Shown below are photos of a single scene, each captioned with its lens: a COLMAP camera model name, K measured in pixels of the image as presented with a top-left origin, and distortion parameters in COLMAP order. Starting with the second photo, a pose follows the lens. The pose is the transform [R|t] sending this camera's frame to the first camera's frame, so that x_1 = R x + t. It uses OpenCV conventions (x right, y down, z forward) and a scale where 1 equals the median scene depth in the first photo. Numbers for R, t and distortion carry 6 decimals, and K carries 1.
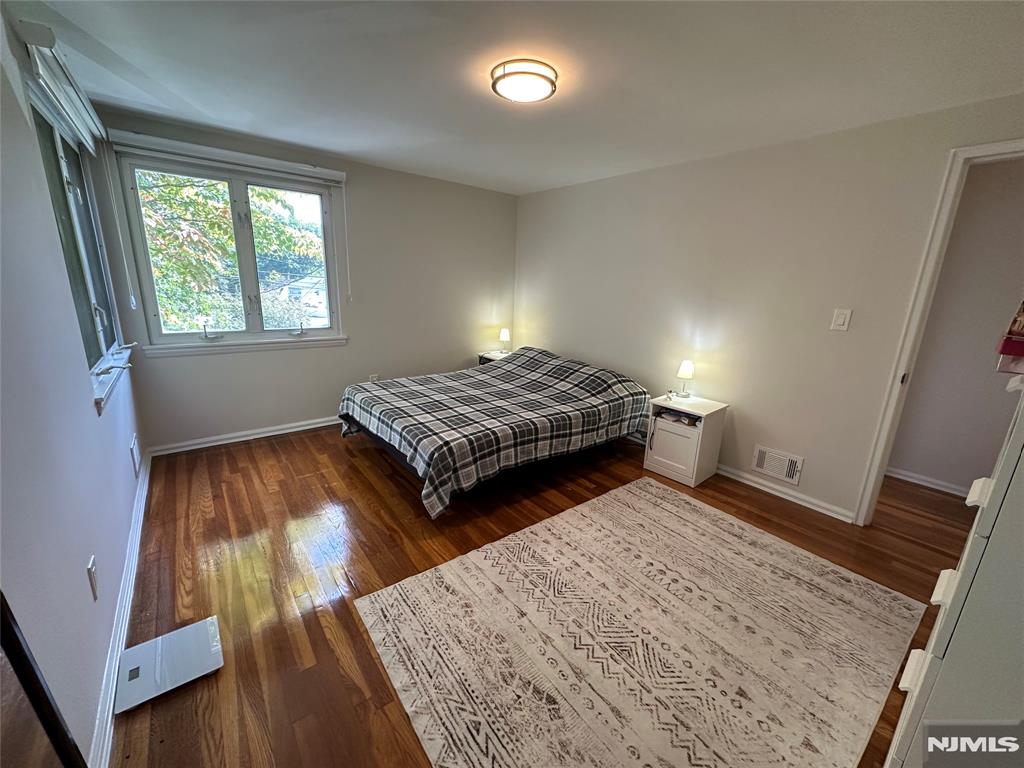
lens RADIAL K [[408.0, 0, 512.8], [0, 408.0, 384.0], [0, 0, 1]] dist [-0.003558, 0.000295]
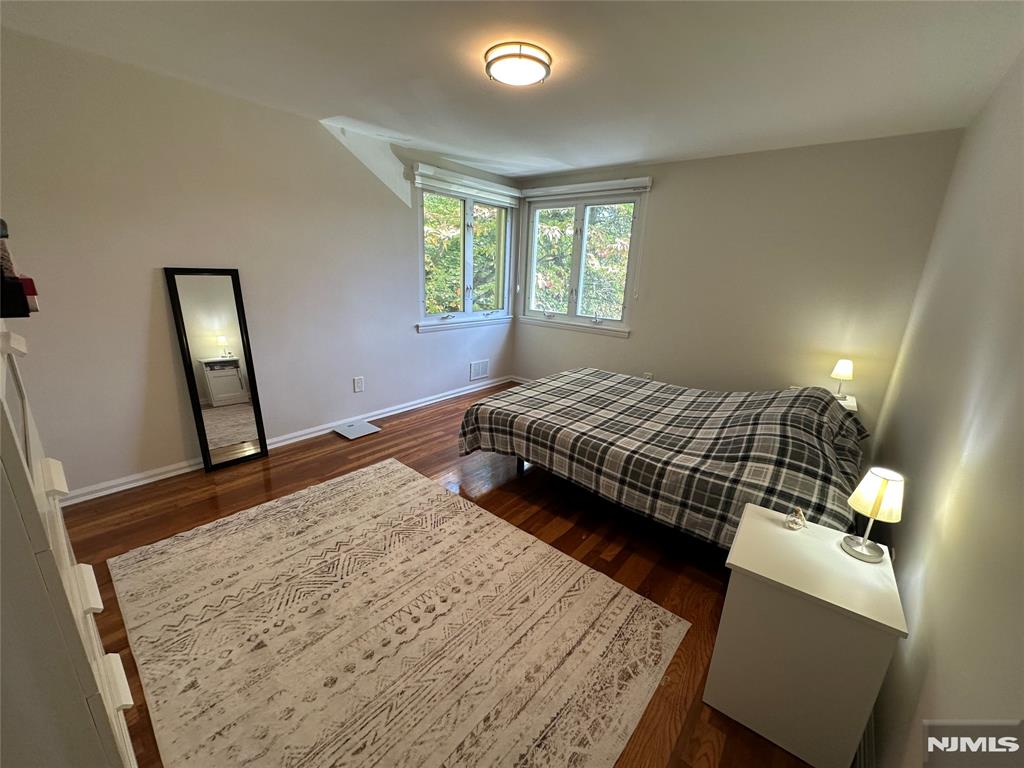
lens RADIAL K [[408.0, 0, 512.8], [0, 408.0, 384.0], [0, 0, 1]] dist [-0.003558, 0.000295]
pose [[0.205722, 0.237609, -0.949326, 0.812591], [-0.271865, 0.945767, 0.177804, -0.124450], [0.940089, 0.221510, 0.259163, 0.633429]]
